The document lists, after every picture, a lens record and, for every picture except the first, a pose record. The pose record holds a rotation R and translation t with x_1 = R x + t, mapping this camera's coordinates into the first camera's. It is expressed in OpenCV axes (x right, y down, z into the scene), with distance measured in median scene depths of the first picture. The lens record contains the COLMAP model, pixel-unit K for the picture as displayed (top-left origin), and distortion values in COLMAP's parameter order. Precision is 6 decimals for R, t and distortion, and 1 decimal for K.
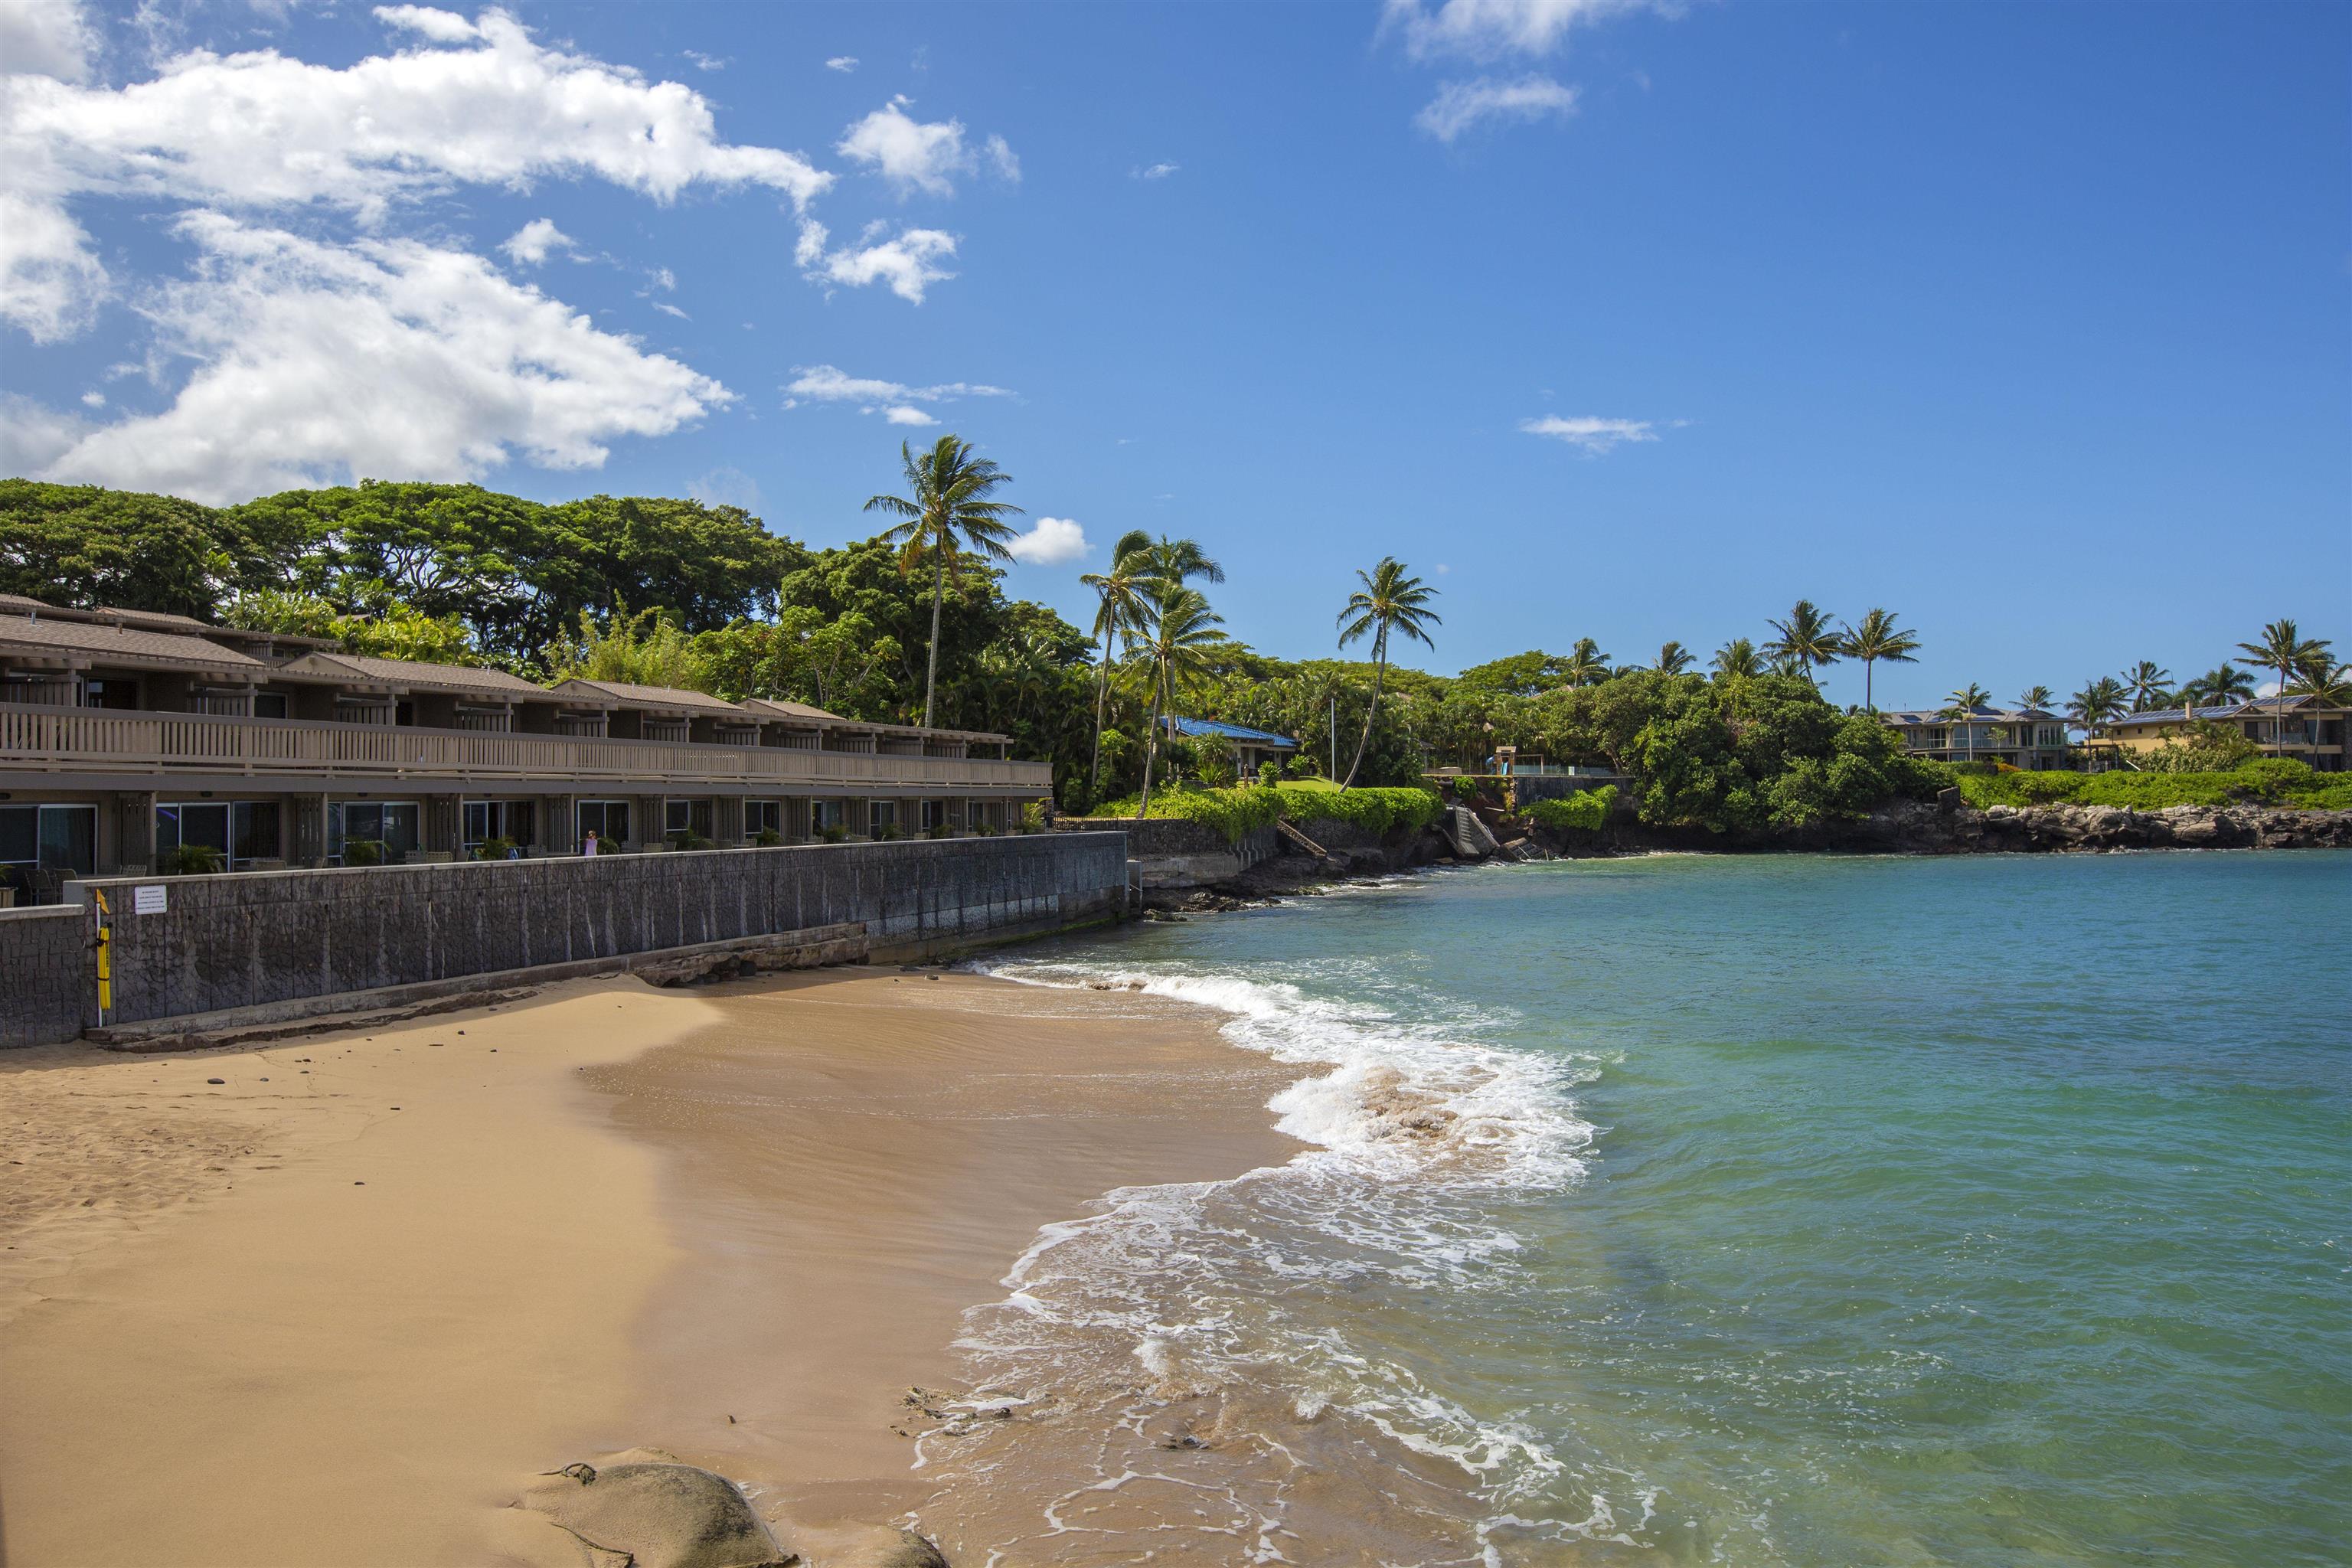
lens RADIAL K [[1713.1, 0, 1136.7], [0, 1713.1, 803.9], [0, 0, 1]] dist [-0.052348, 0.025341]
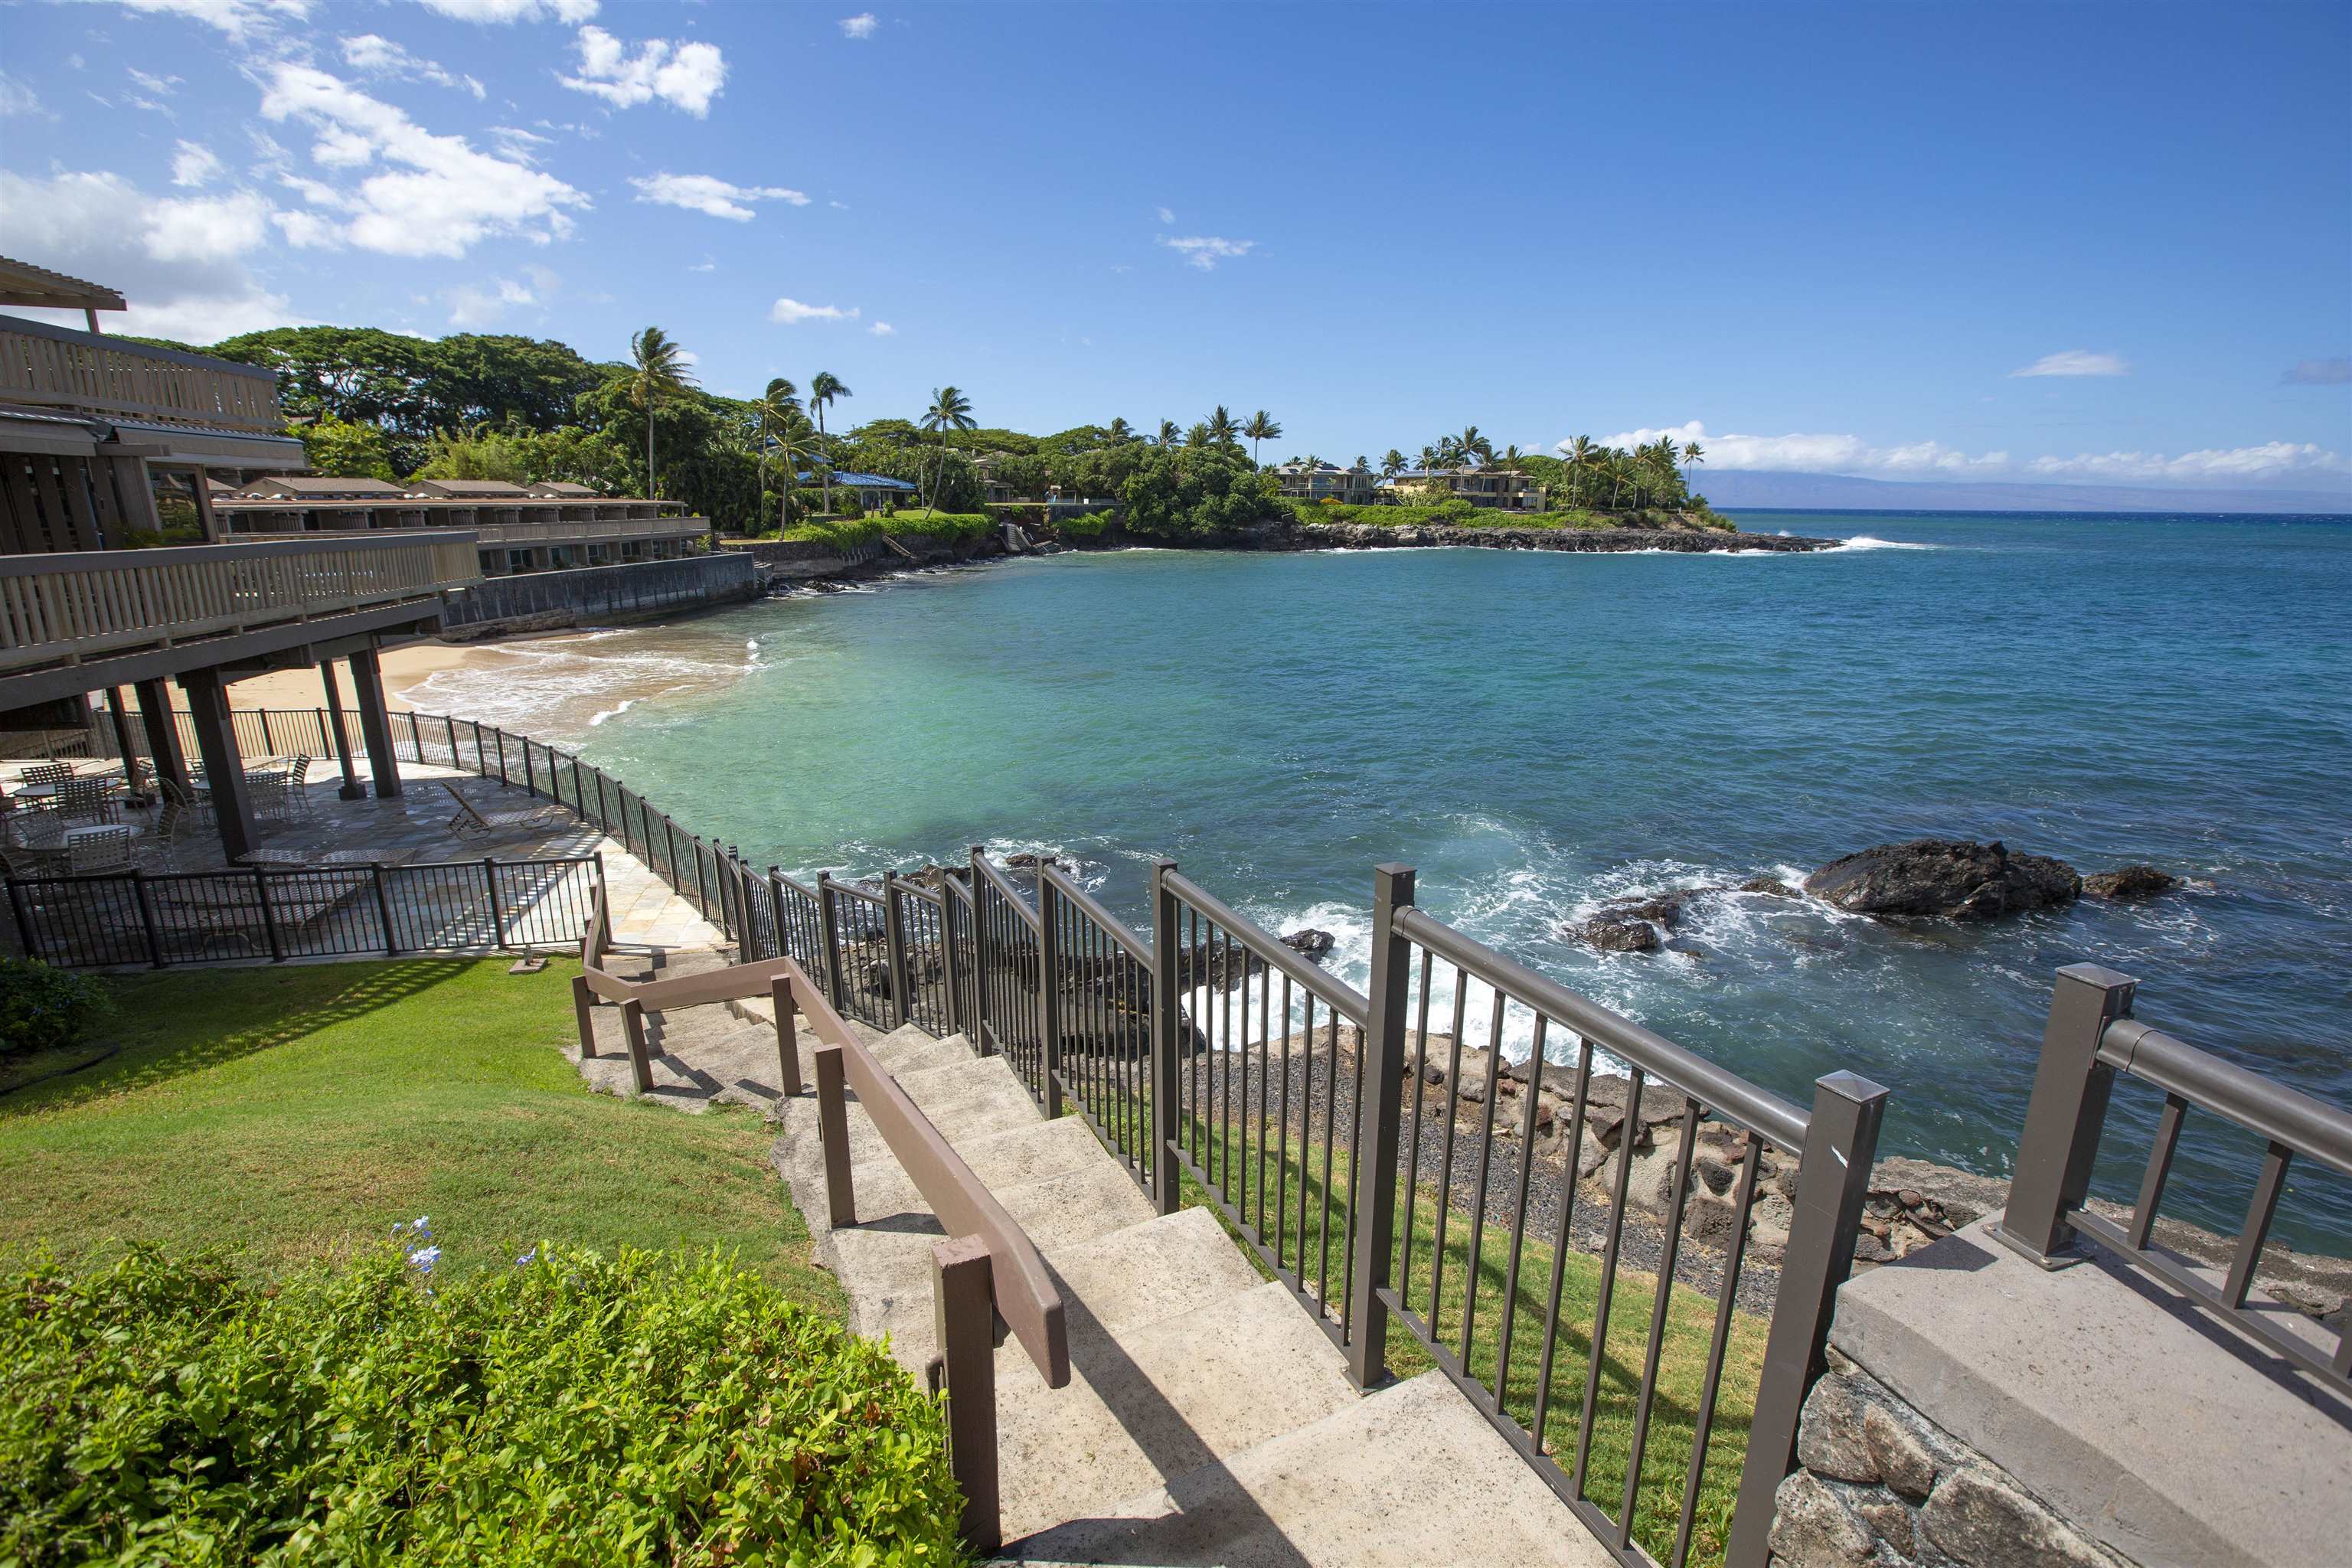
lens RADIAL K [[1068.3, 0, 1152.9], [0, 1068.3, 782.0], [0, 0, 1]] dist [-0.030929, 0.001889]
pose [[0.980340, -0.039019, 0.193421, 0.097338], [-0.012216, 0.966370, 0.256866, -0.023742], [-0.196939, -0.254179, 0.946894, -0.158375]]
